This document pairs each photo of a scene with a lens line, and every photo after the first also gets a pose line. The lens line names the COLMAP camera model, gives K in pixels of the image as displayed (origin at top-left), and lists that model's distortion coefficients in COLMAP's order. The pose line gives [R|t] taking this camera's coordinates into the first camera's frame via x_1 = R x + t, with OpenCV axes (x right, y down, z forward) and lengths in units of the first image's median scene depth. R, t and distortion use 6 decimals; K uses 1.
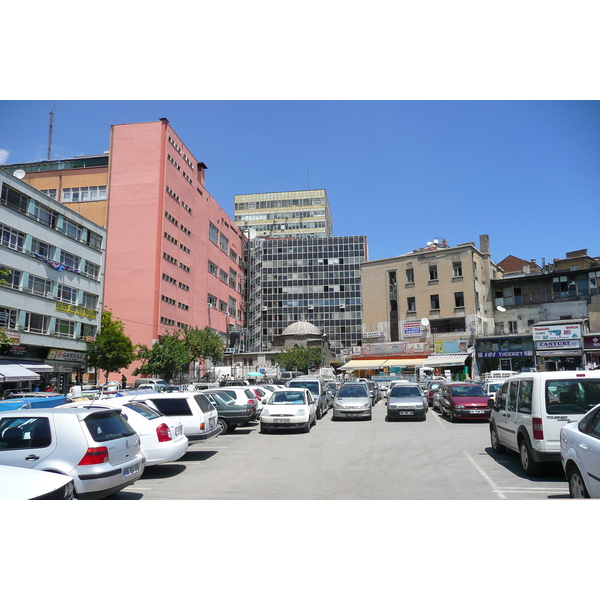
lens RADIAL K [[492.0, 0, 300.2], [0, 492.0, 302.1], [0, 0, 1]] dist [-0.023630, -0.000456]
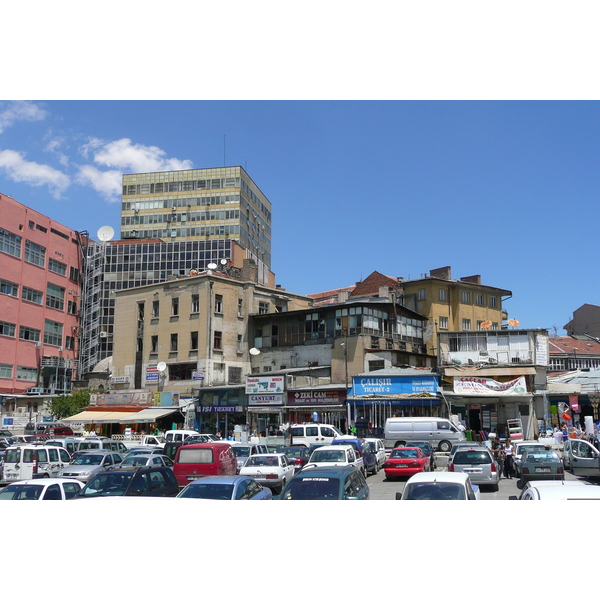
lens RADIAL K [[729.4, 0, 300.5], [0, 729.4, 298.6], [0, 0, 1]] dist [0.001953, 0.000000]
pose [[0.997477, 0.000437, -0.070986, 0.412004], [-0.000841, 0.999984, -0.005657, -0.048416], [0.070982, 0.005702, 0.997461, -0.150759]]
